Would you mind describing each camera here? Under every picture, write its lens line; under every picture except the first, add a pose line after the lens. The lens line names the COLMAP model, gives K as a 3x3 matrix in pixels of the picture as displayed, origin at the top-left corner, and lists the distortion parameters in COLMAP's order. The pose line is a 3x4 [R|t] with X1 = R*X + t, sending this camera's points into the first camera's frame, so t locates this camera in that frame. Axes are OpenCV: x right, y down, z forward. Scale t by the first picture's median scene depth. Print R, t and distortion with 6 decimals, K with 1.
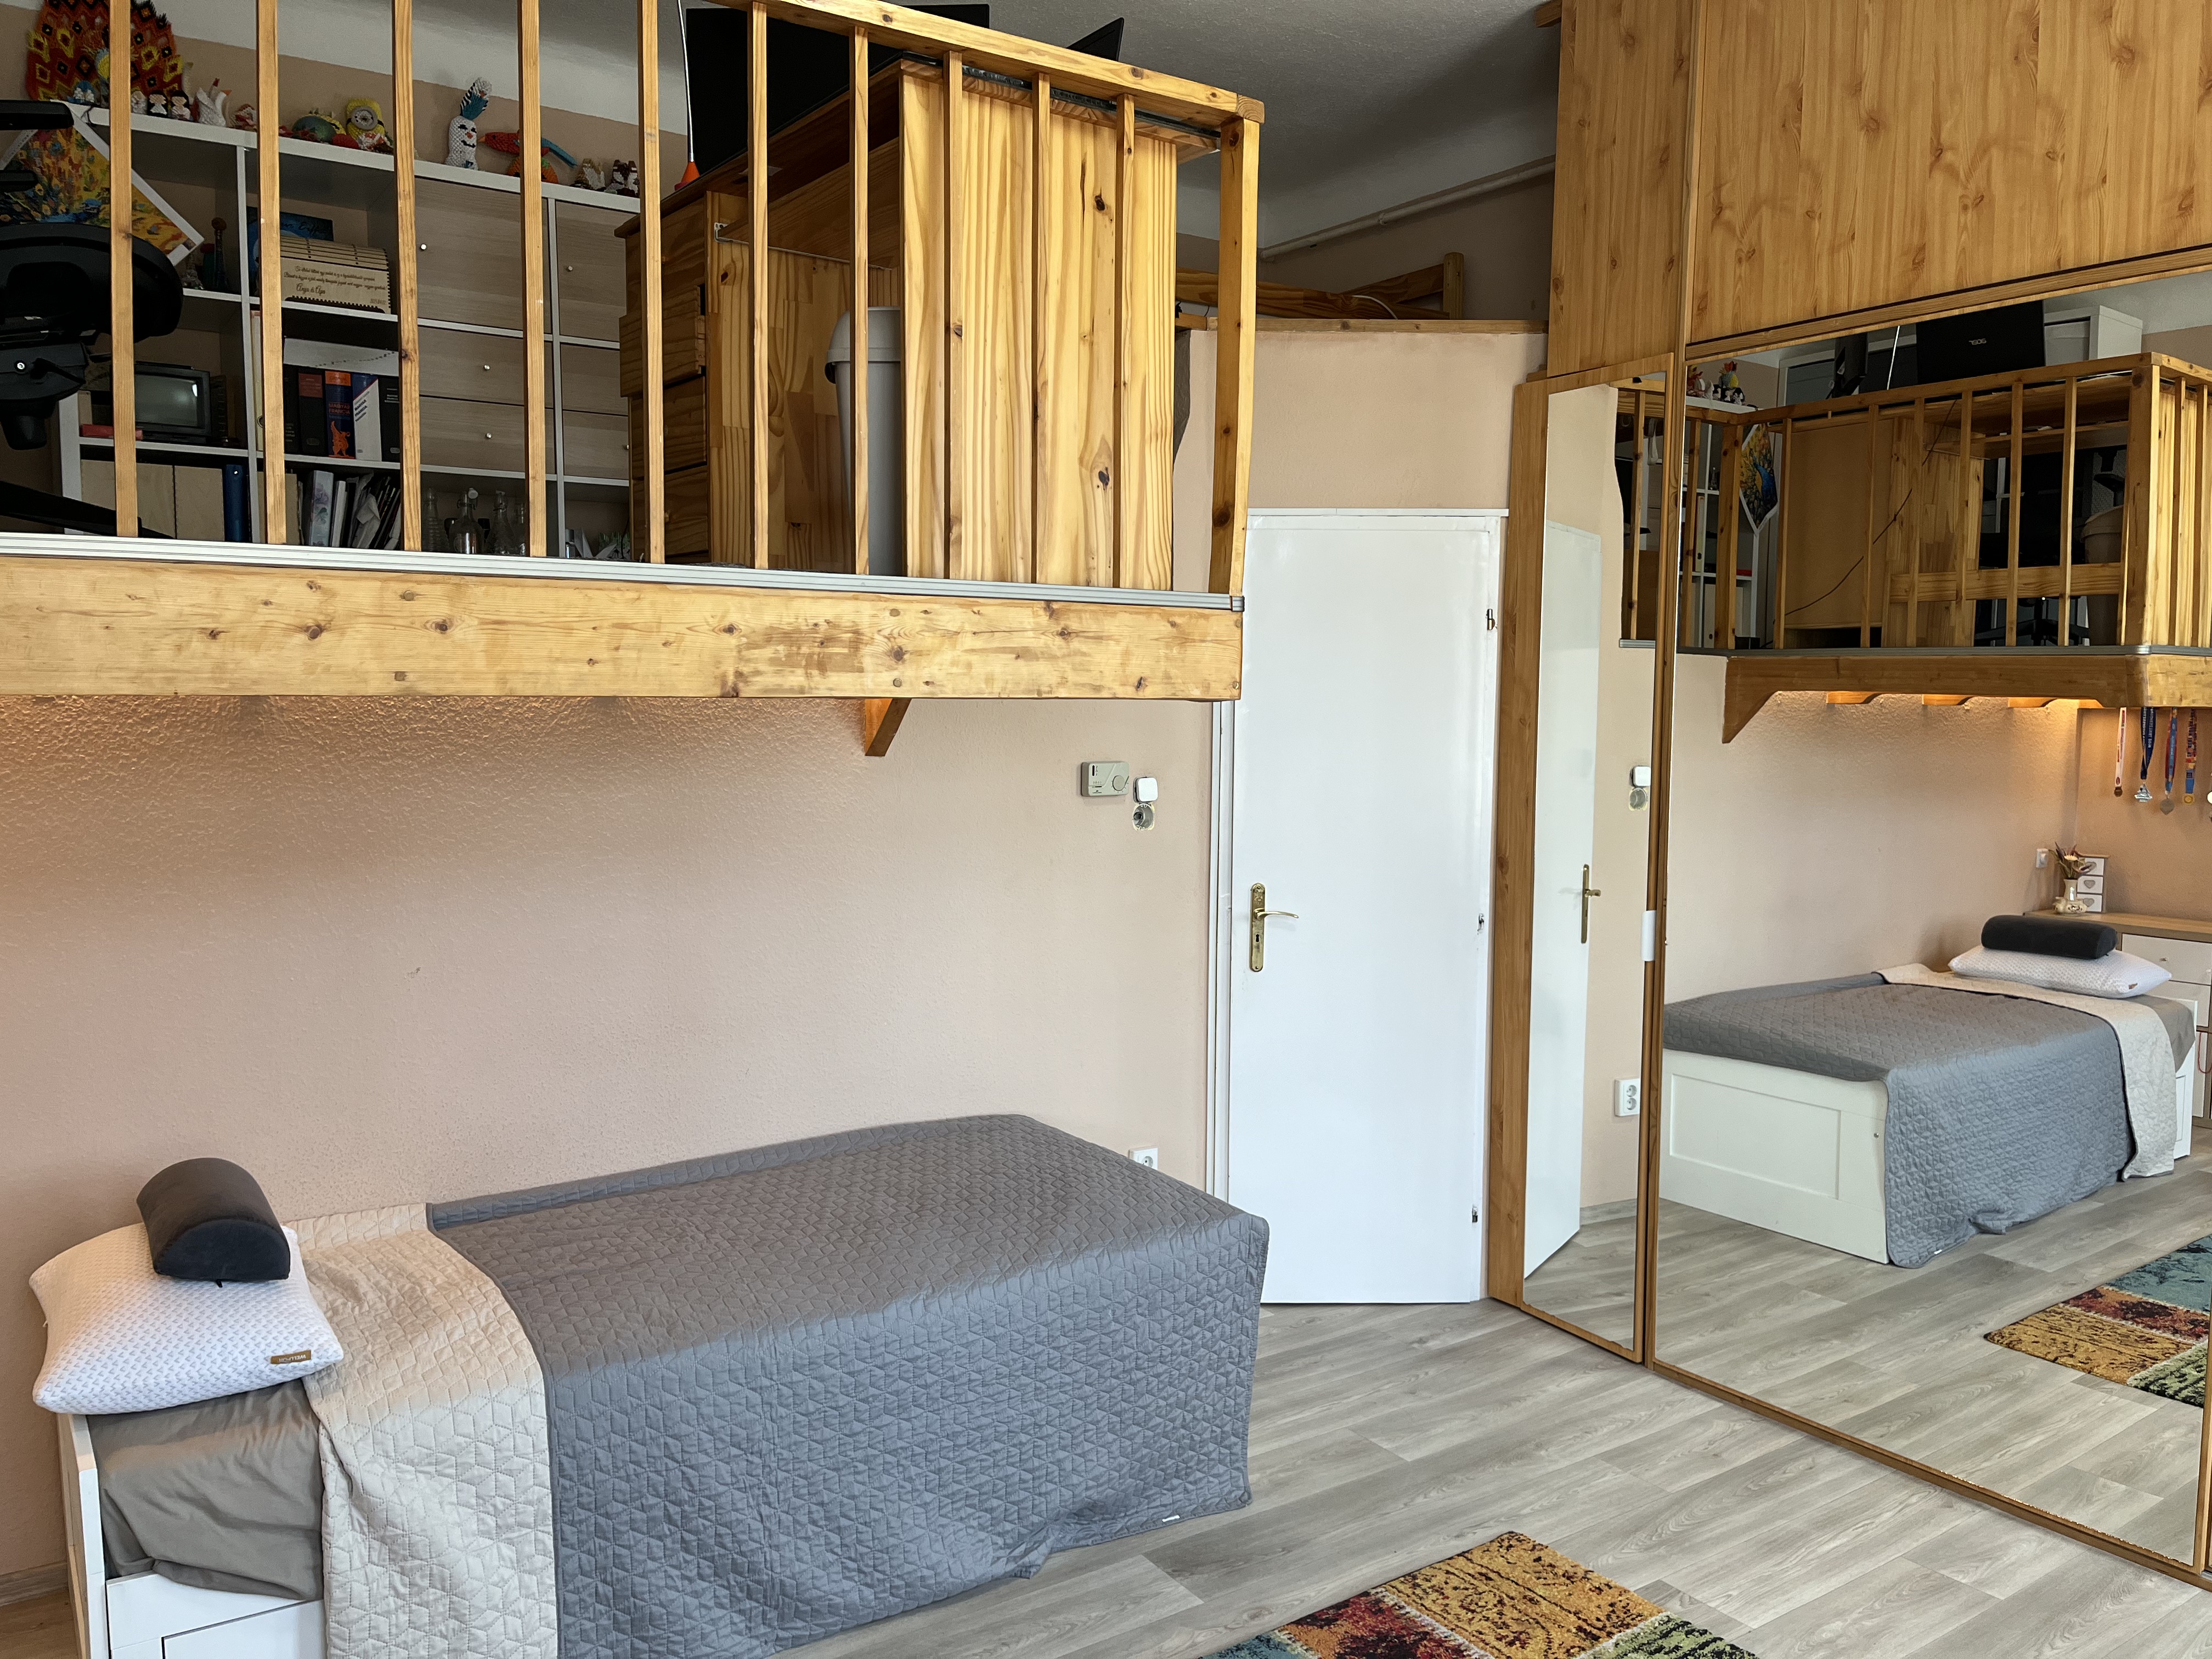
lens RADIAL K [[1669.8, 0, 1113.5], [0, 1669.8, 852.6], [0, 0, 1]] dist [0.063045, -0.095659]
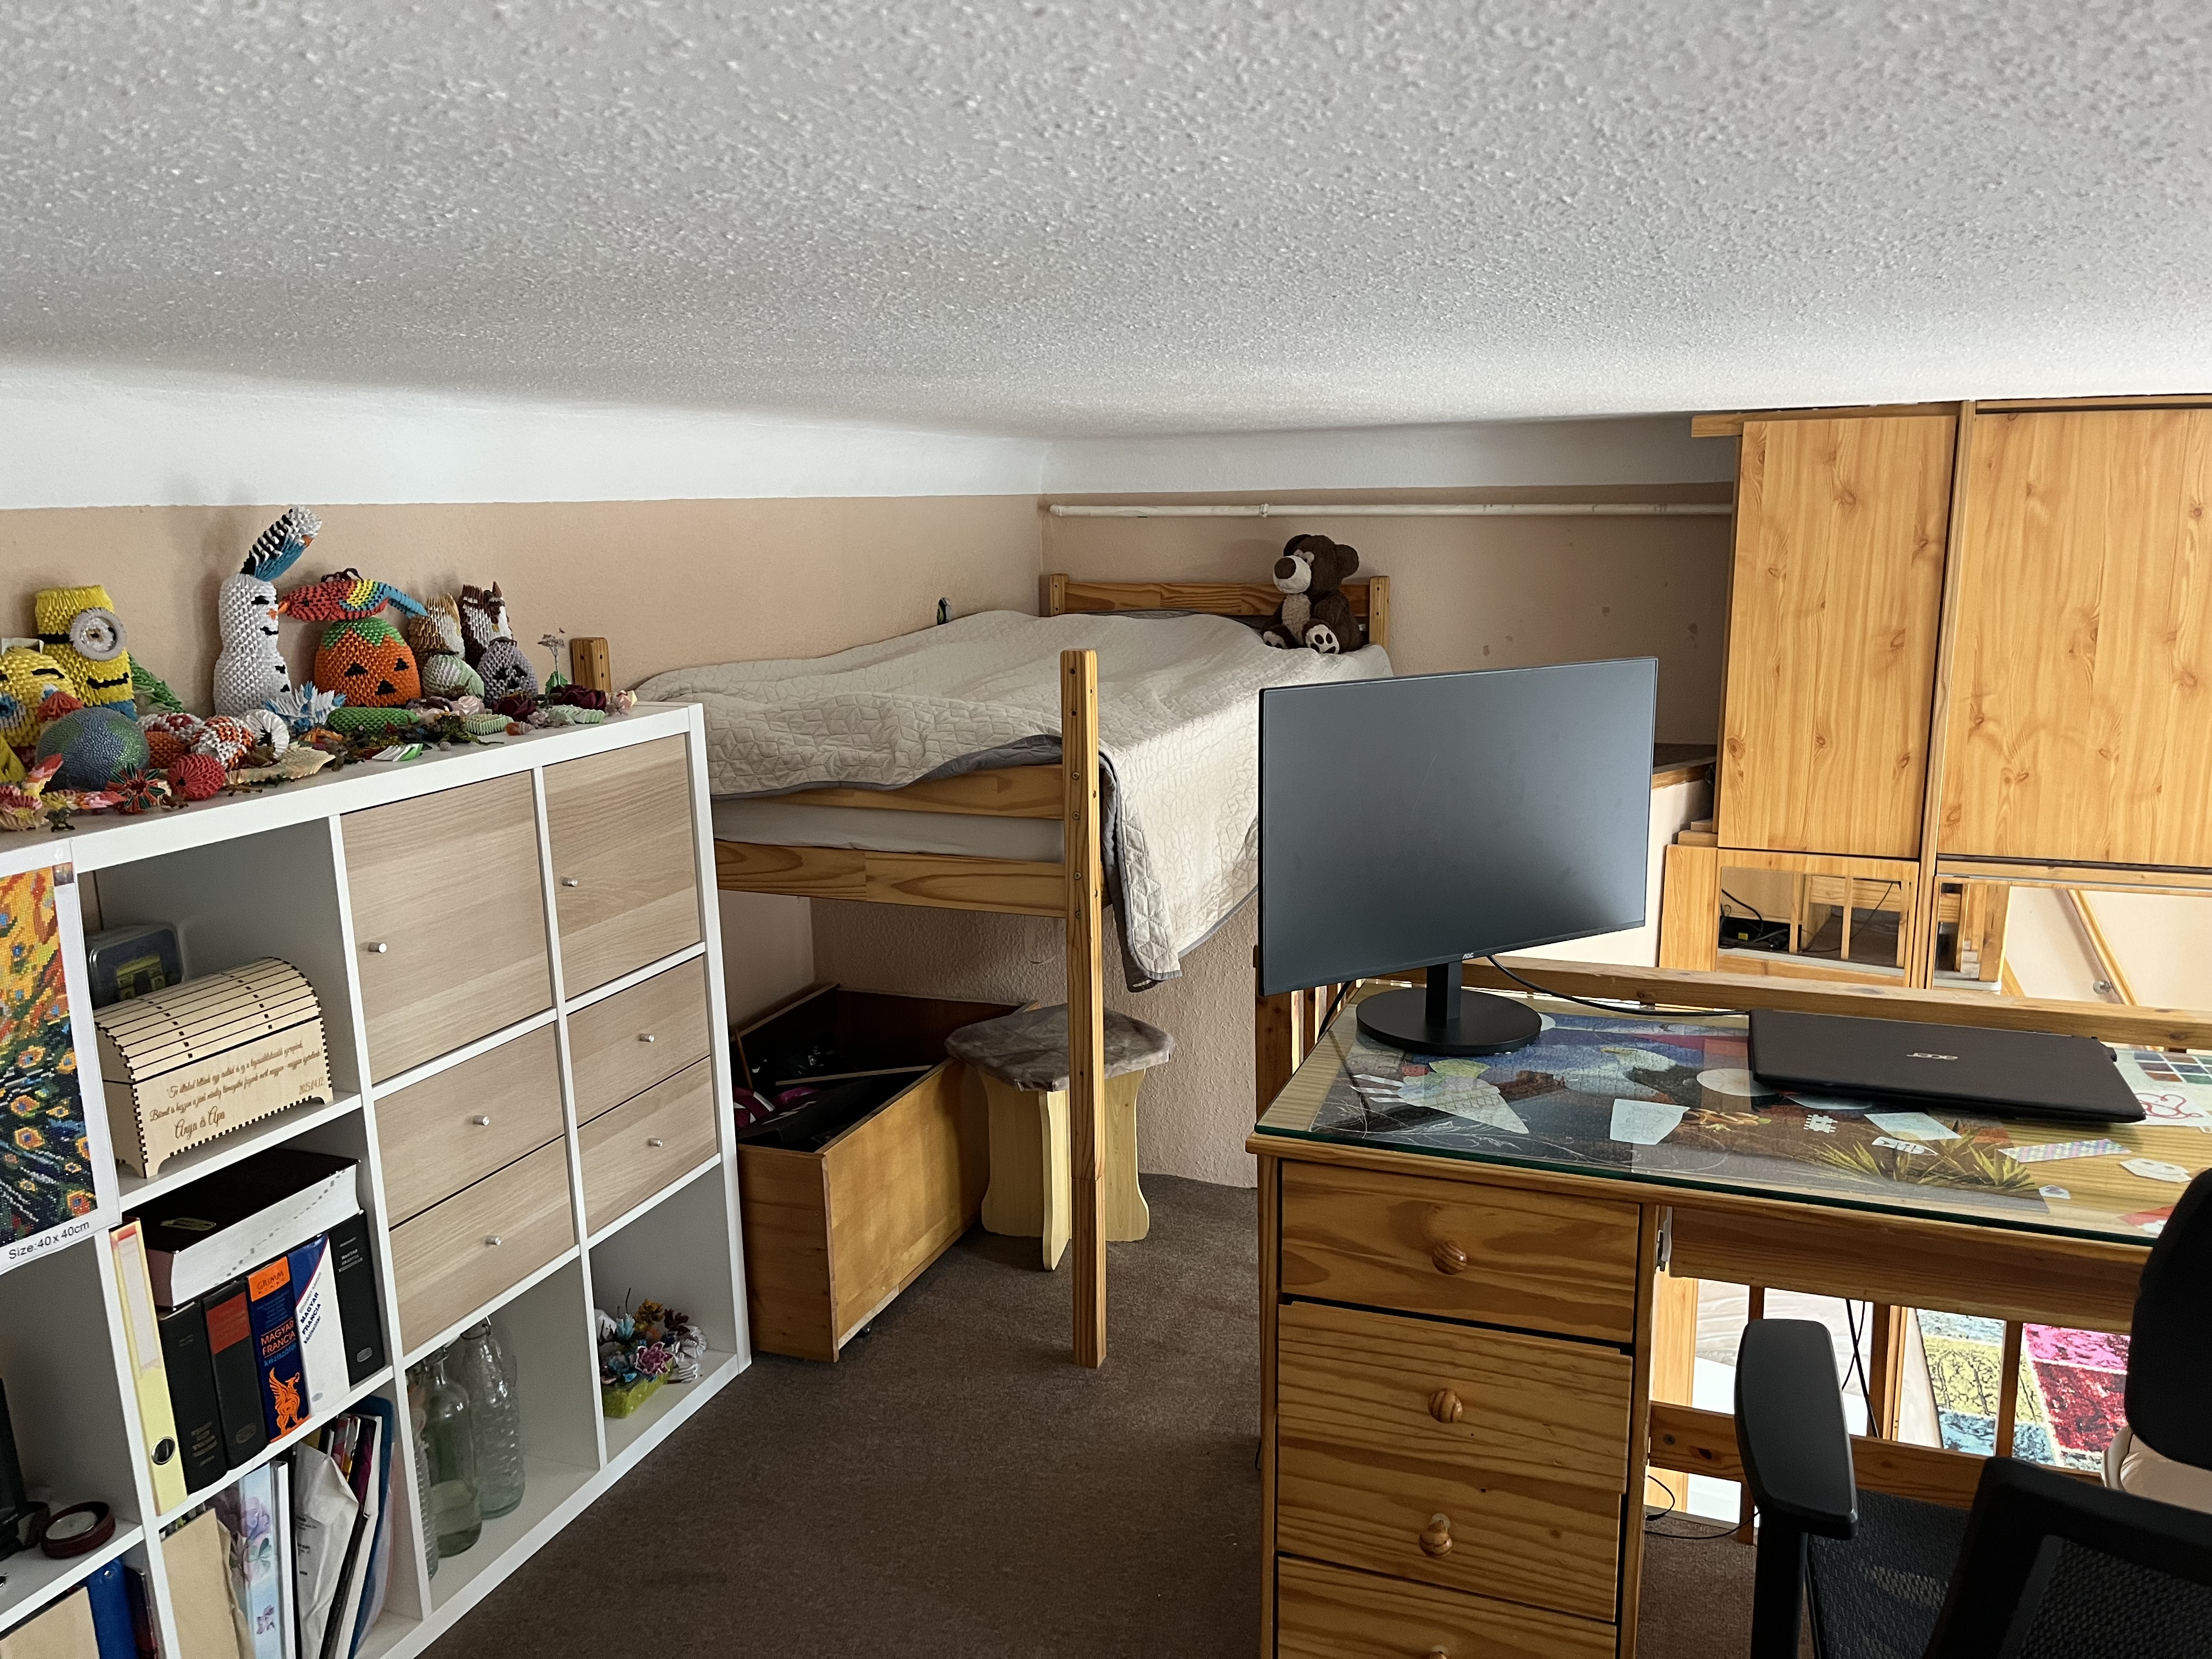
lens RADIAL K [[1685.5, 0, 1113.5], [0, 1685.5, 835.6], [0, 0, 1]] dist [0.078029, -0.112162]
pose [[0.820960, -0.133092, 0.555258, -0.537052], [0.073476, 0.988994, 0.128419, -0.467716], [-0.566238, -0.064629, 0.821704, 0.500862]]
